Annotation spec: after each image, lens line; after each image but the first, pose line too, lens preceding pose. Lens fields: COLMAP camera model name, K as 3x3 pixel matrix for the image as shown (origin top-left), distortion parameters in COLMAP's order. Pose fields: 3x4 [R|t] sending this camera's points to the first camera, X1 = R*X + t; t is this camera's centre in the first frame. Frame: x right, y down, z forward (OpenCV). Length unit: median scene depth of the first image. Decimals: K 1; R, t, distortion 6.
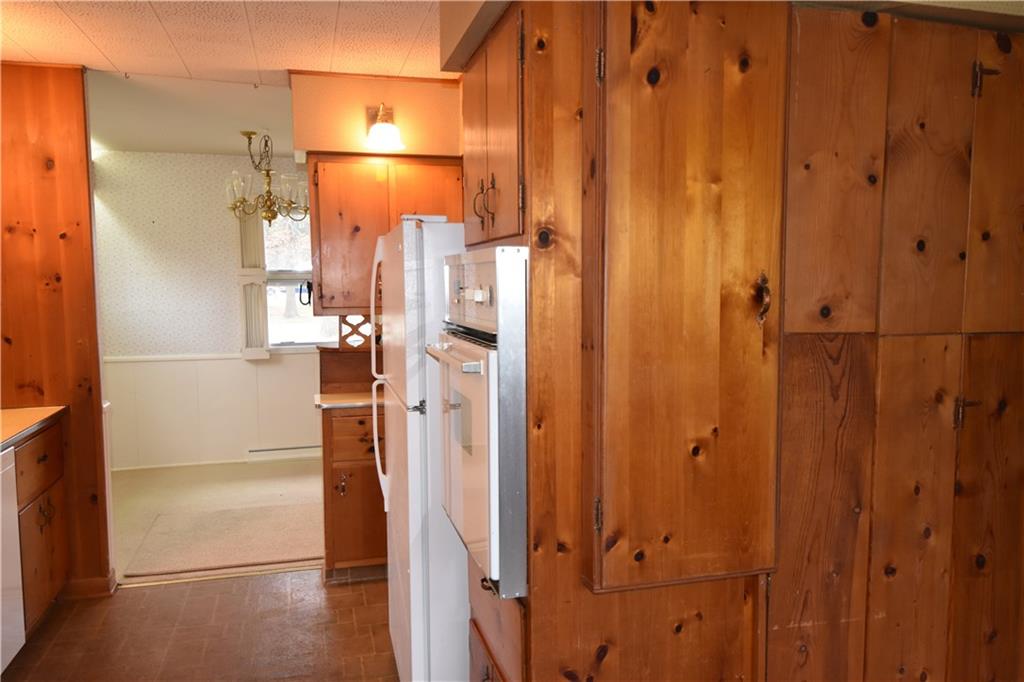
lens RADIAL K [[764.1, 0, 512.0], [0, 764.1, 341.0], [0, 0, 1]] dist [0.036039, -0.004968]
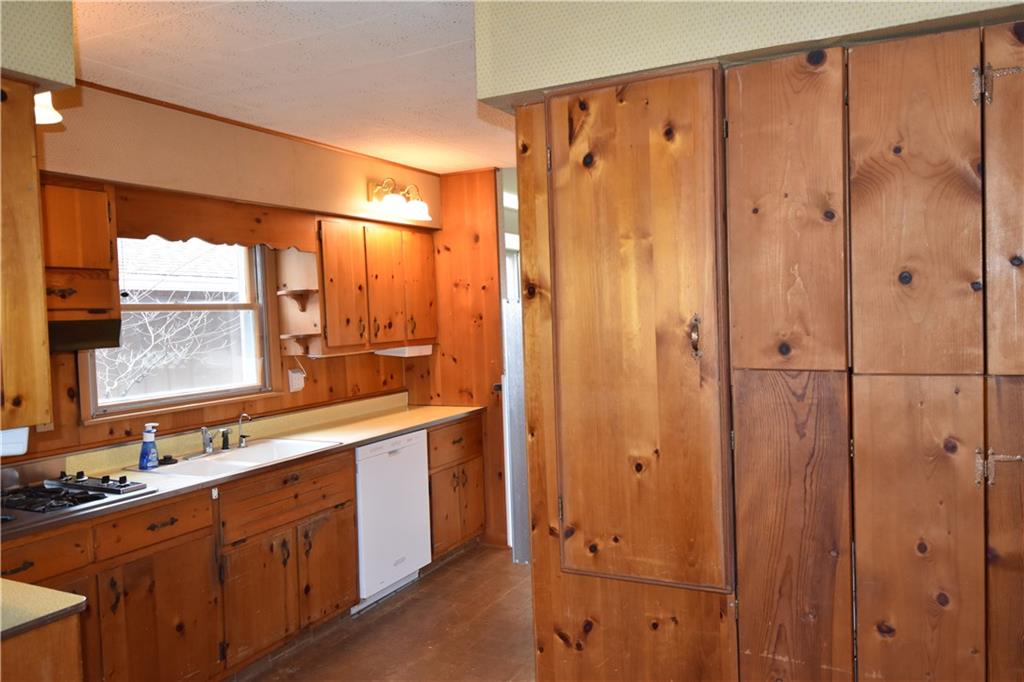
lens RADIAL K [[764.1, 0, 512.0], [0, 764.1, 341.0], [0, 0, 1]] dist [0.036039, -0.004968]
pose [[0.734716, 0.002744, -0.678369, 0.827333], [-0.022736, 0.999530, -0.020581, -0.018920], [0.677993, 0.030545, 0.734433, 0.008626]]
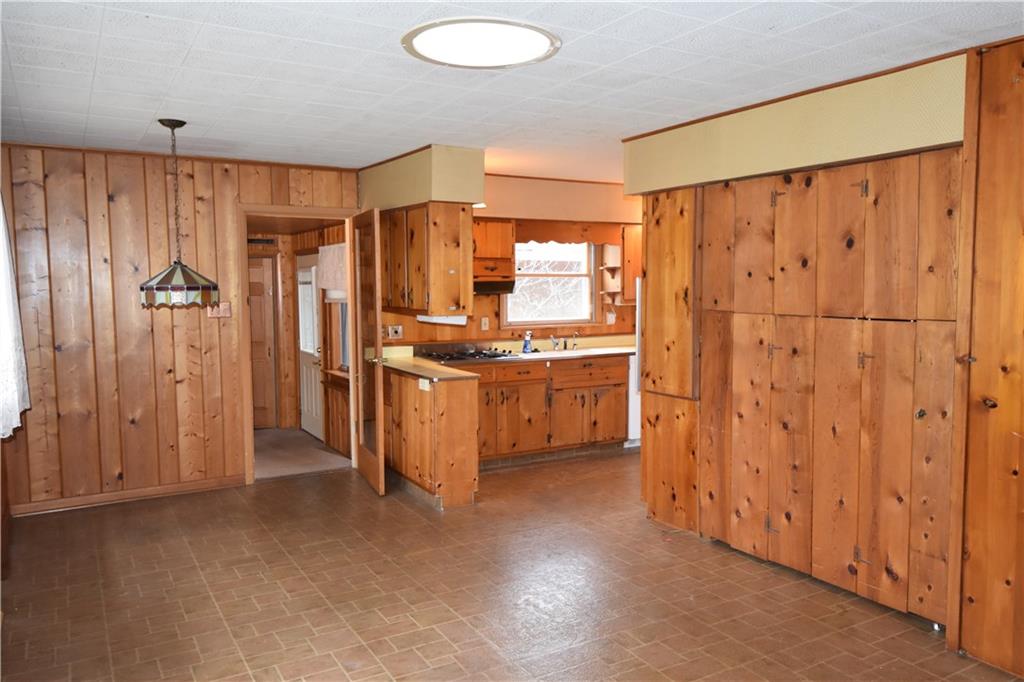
lens RADIAL K [[764.1, 0, 512.0], [0, 764.1, 341.0], [0, 0, 1]] dist [0.036039, -0.004968]
pose [[0.247499, 0.073973, -0.966060, 2.639347], [-0.075560, 0.995518, 0.056870, -0.002208], [0.965937, 0.058920, 0.251979, -0.257111]]
